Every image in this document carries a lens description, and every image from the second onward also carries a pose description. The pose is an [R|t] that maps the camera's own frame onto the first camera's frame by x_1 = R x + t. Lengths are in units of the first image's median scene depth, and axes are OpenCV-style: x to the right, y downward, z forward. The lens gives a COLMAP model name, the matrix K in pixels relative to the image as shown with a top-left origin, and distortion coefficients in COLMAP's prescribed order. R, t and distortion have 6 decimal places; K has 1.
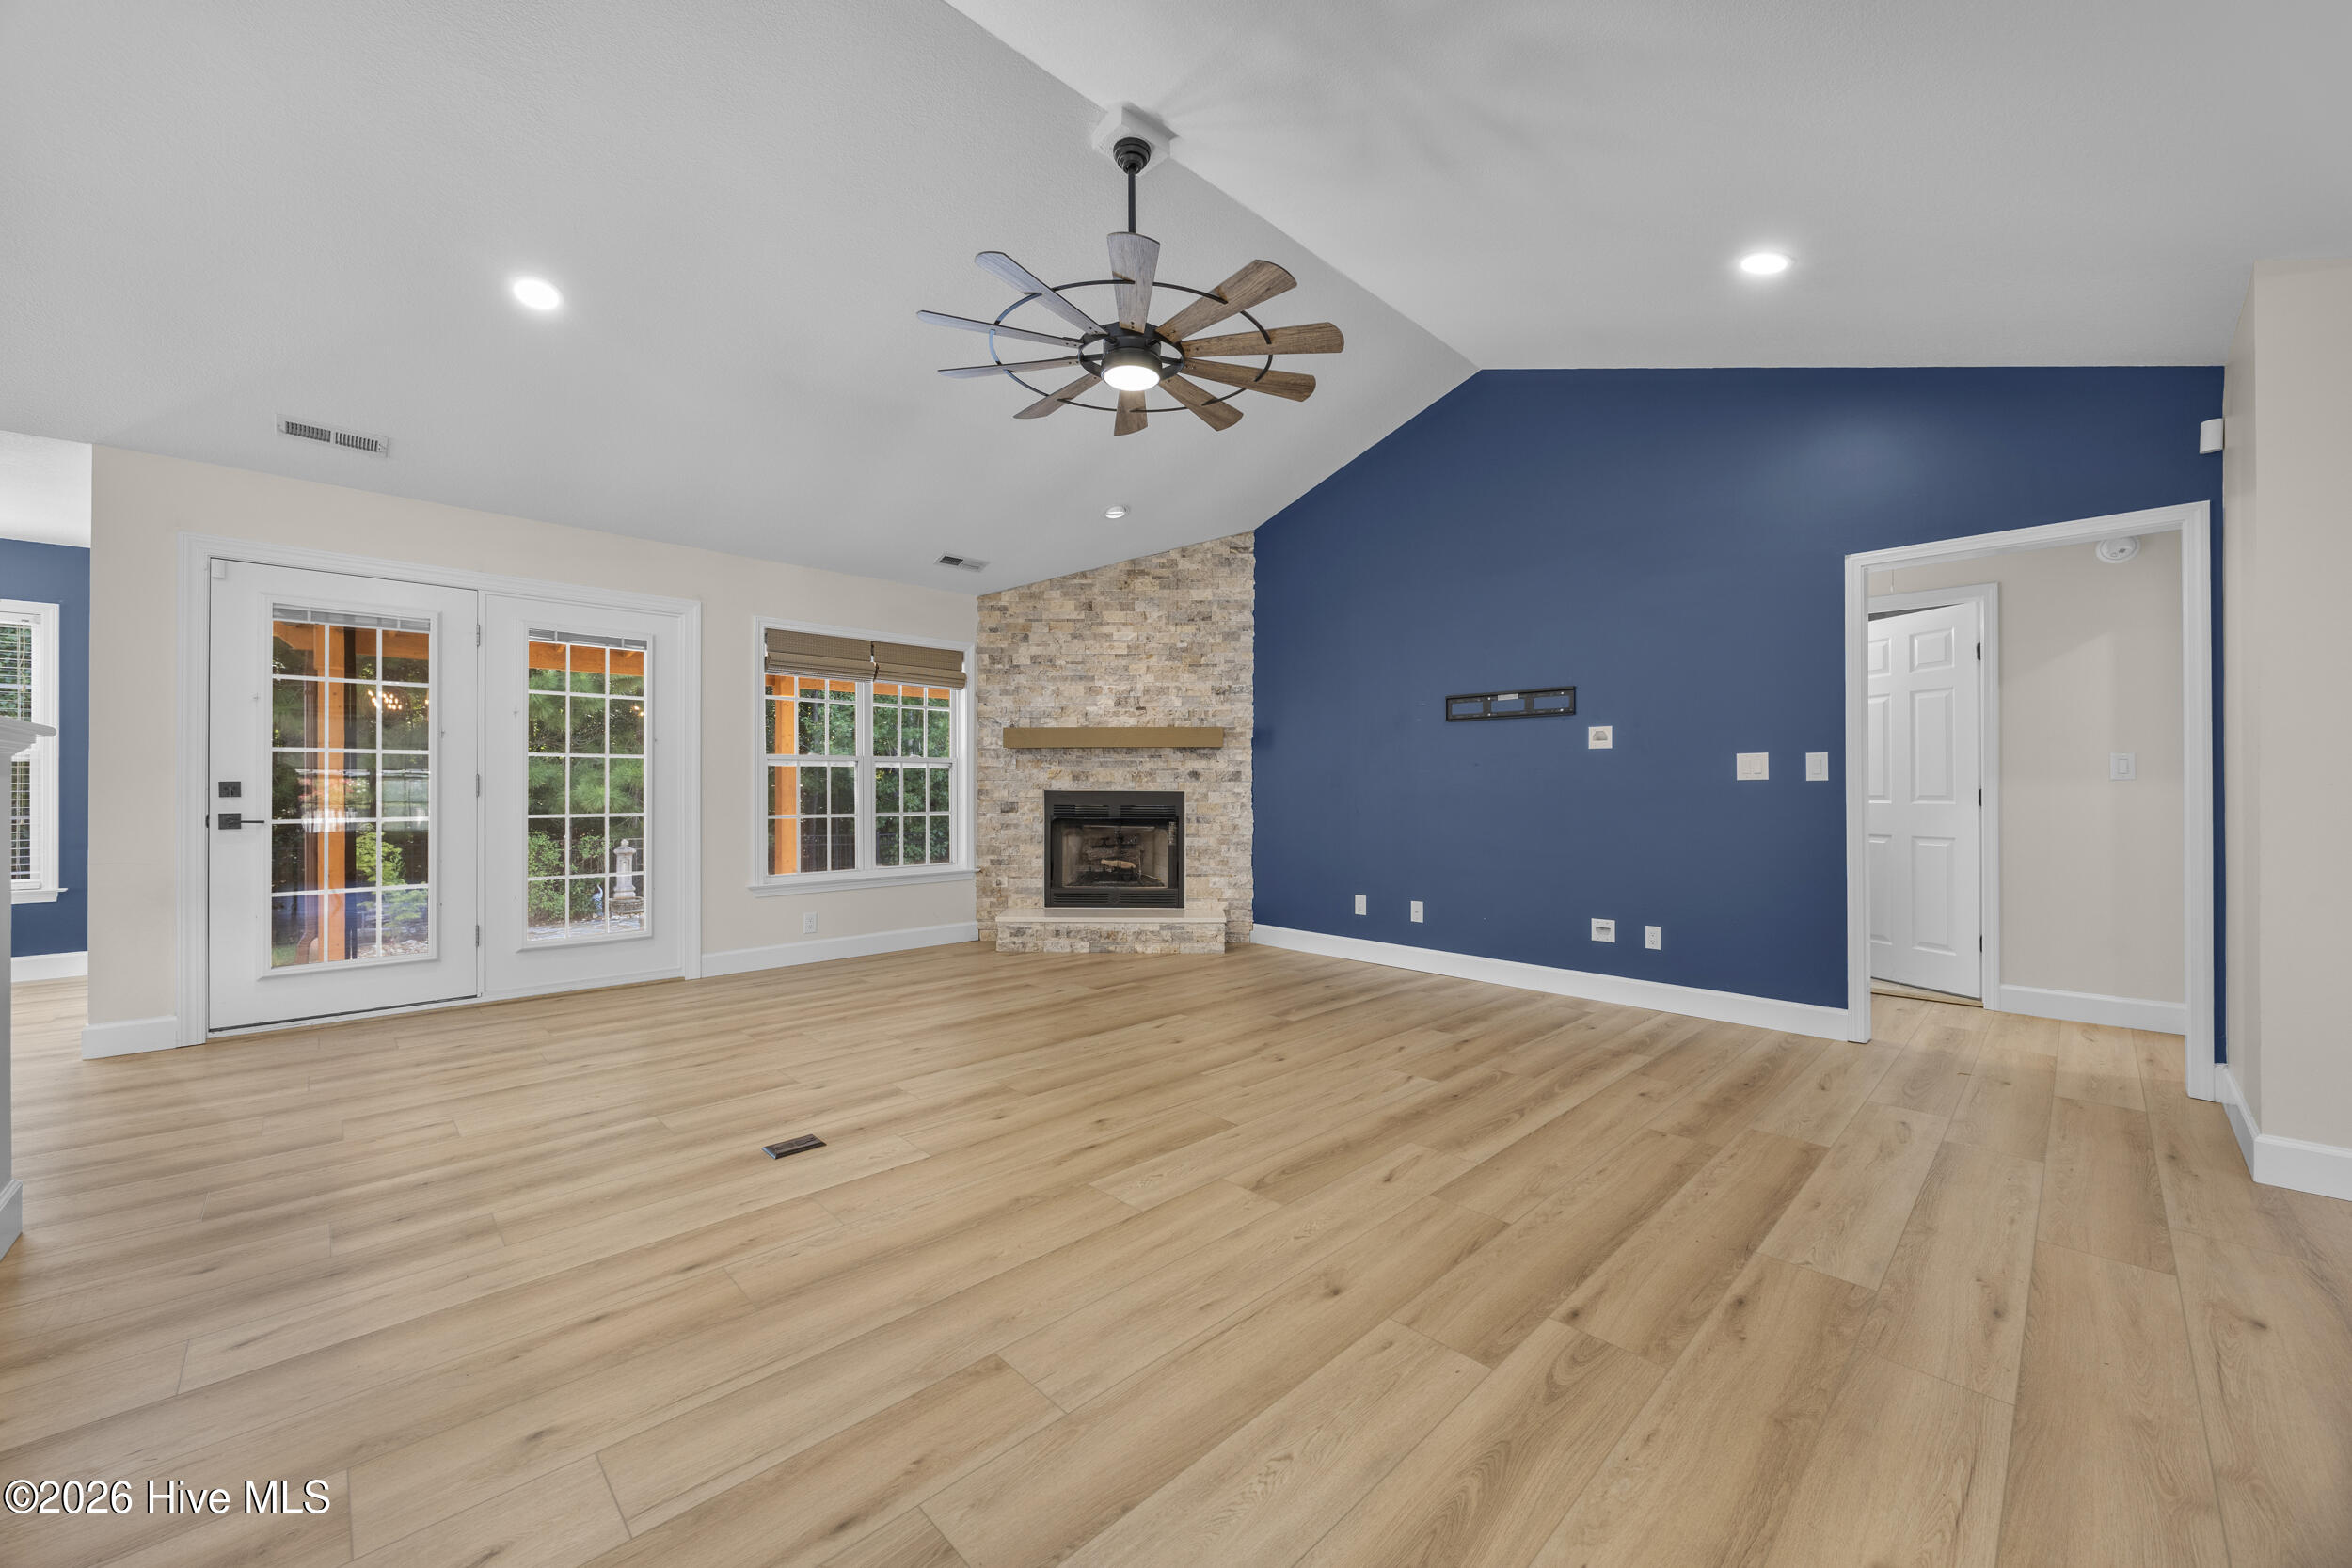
lens RADIAL K [[889.5, 0, 1164.9], [0, 889.5, 785.5], [0, 0, 1]] dist [-0.003131, -0.000191]
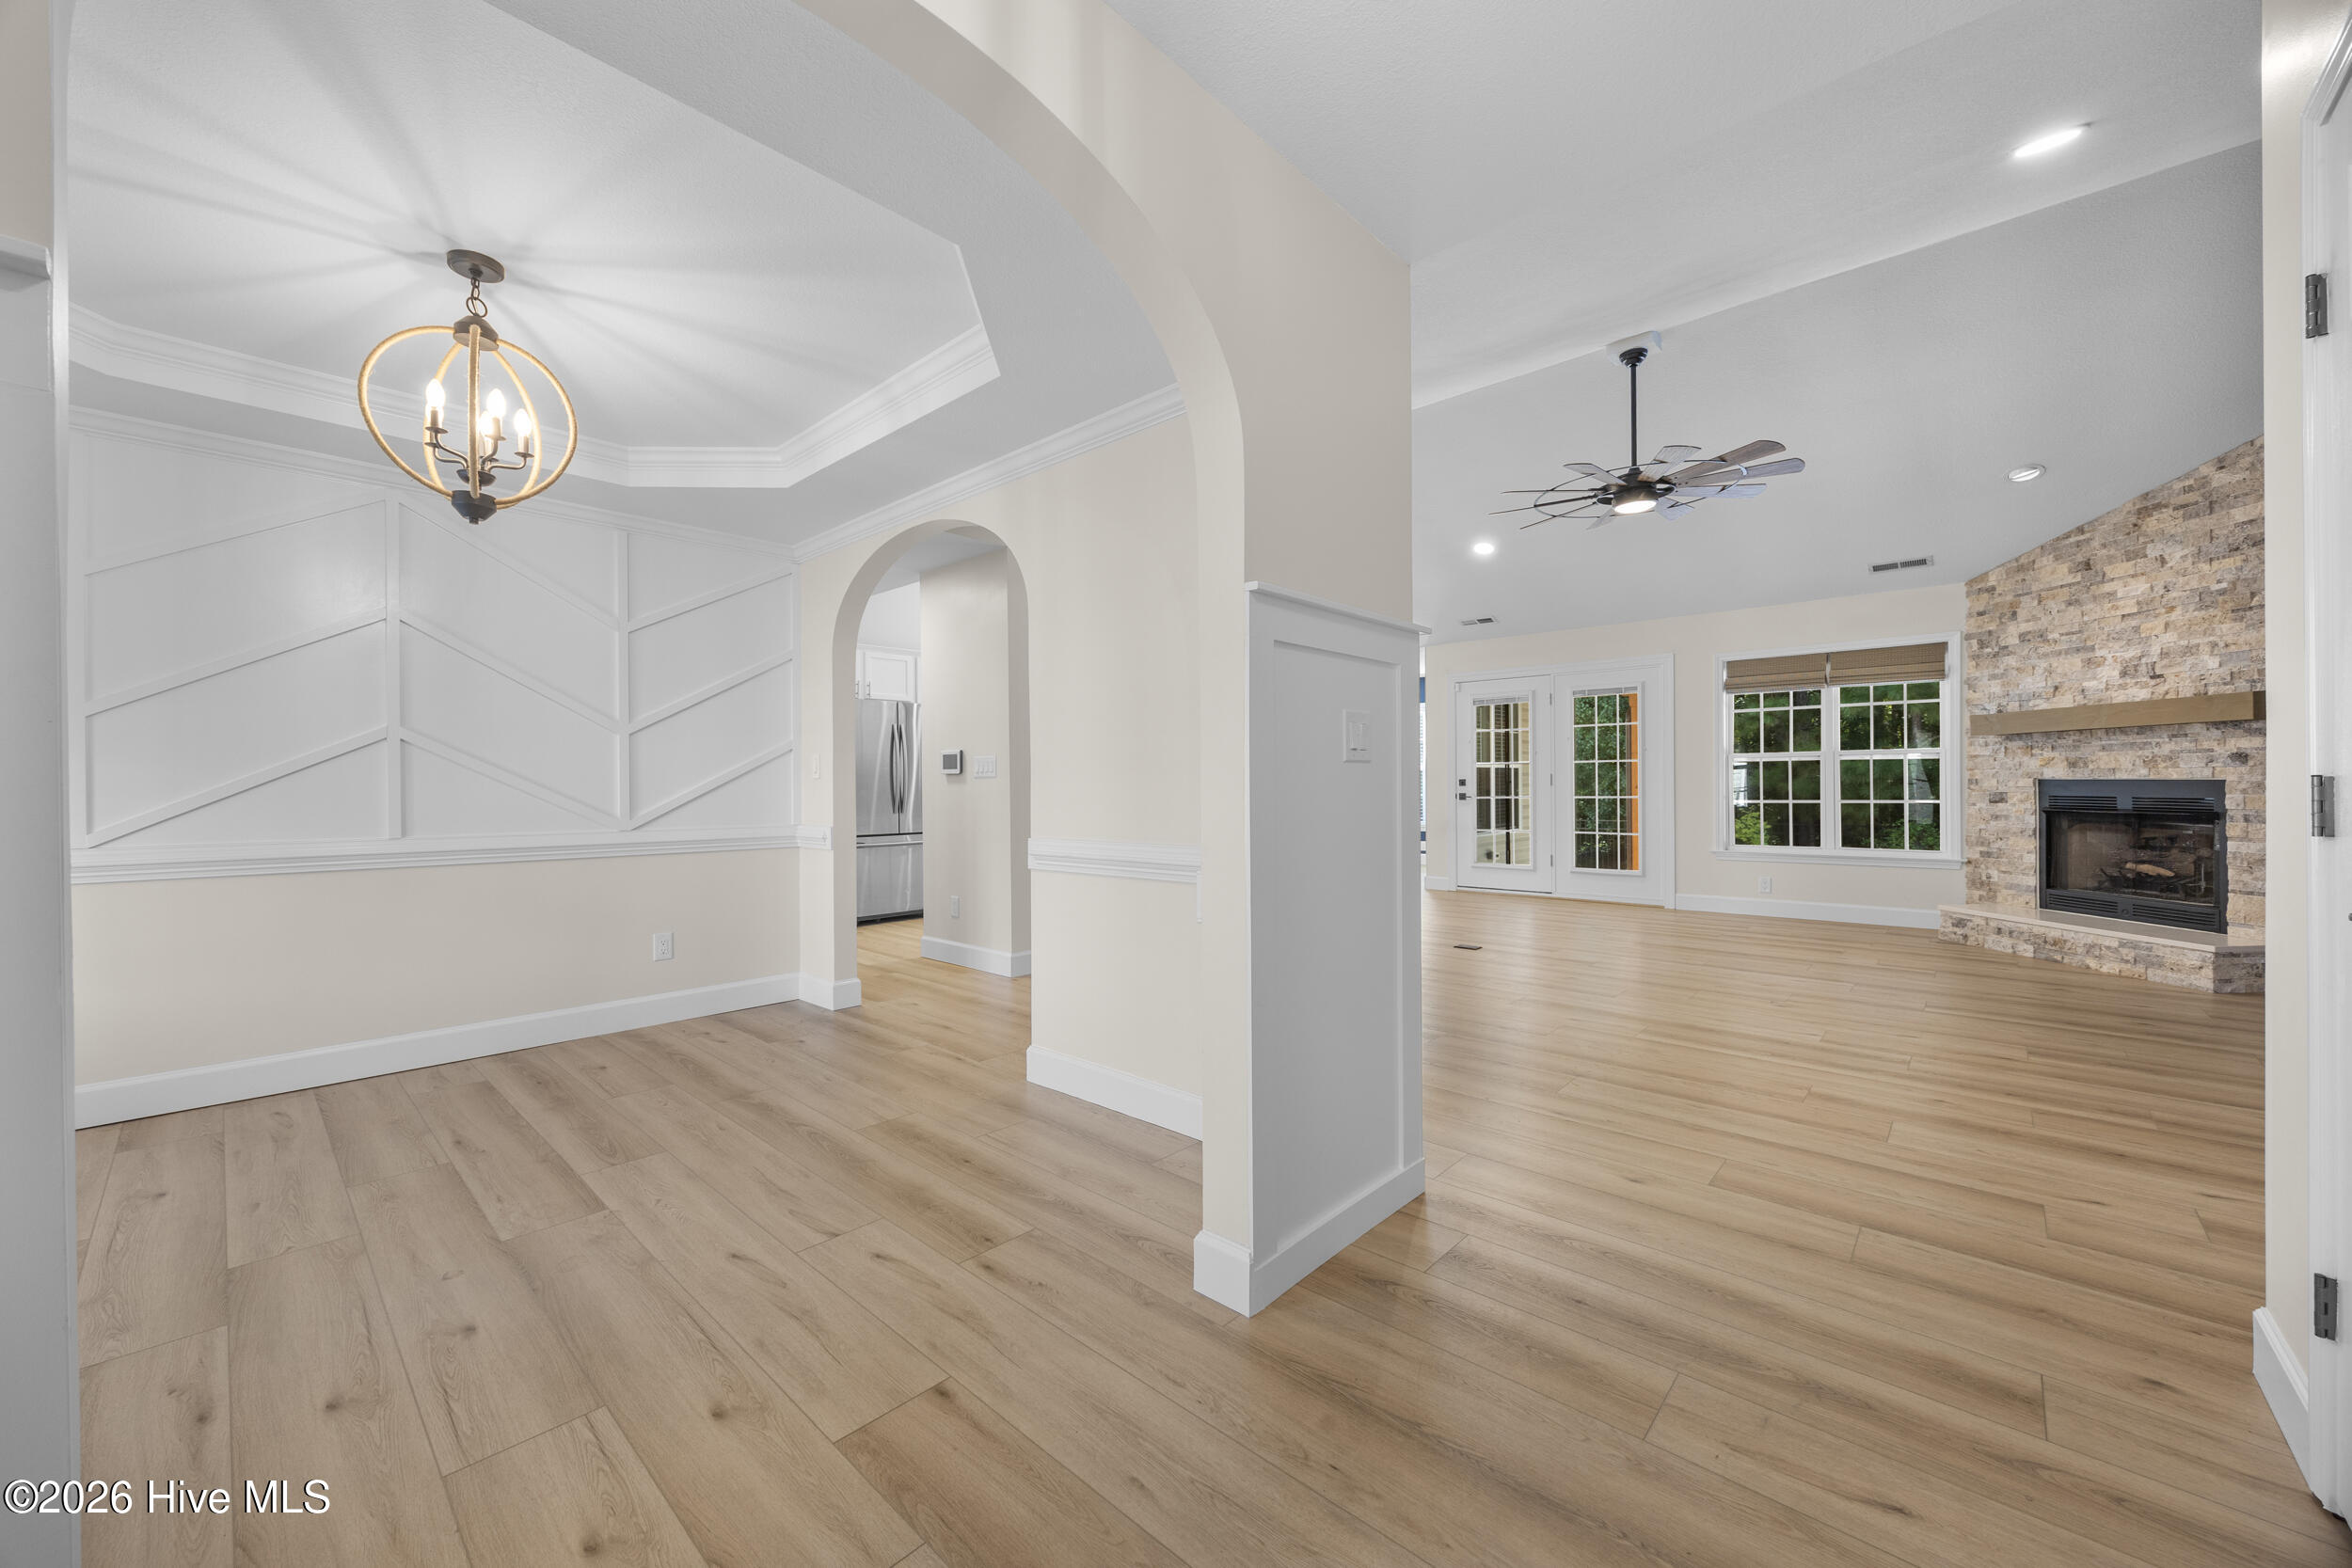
lens RADIAL K [[889.5, 0, 1164.9], [0, 889.5, 785.5], [0, 0, 1]] dist [-0.003131, -0.000191]
pose [[0.053753, 0.000796, -0.998554, 0.723987], [0.012698, 0.999918, 0.001480, -0.000942], [0.998474, -0.012760, 0.053738, 0.062349]]
